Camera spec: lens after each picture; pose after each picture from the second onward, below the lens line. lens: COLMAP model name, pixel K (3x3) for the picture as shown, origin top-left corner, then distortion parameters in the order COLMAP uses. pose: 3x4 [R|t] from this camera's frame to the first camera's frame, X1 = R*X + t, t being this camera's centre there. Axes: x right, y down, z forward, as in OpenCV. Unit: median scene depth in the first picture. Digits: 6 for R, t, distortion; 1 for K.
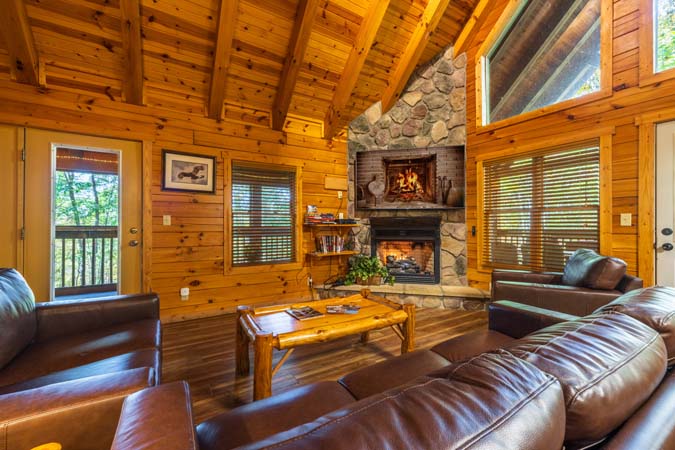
lens RADIAL K [[281.6, 0, 337.5], [0, 281.6, 225.0], [0, 0, 1]] dist [-0.000811, 0.000523]
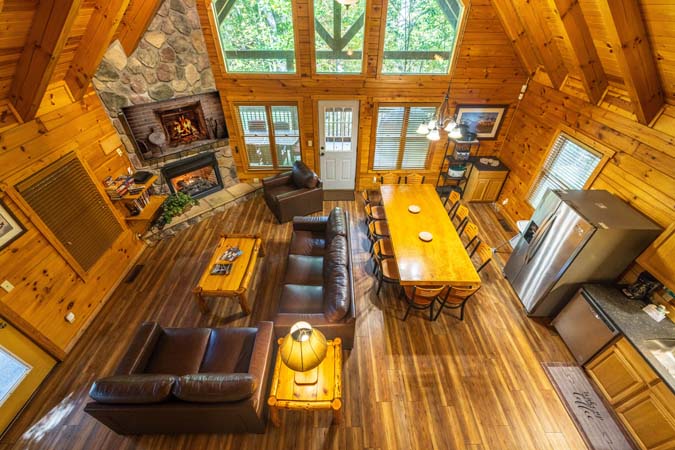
lens RADIAL K [[281.6, 0, 337.5], [0, 281.6, 225.0], [0, 0, 1]] dist [-0.000811, 0.000523]
pose [[0.513831, -0.536383, 0.669531, -0.437327], [-0.008318, 0.777286, 0.629092, -0.589723], [-0.857851, -0.328816, 0.394932, -0.167333]]
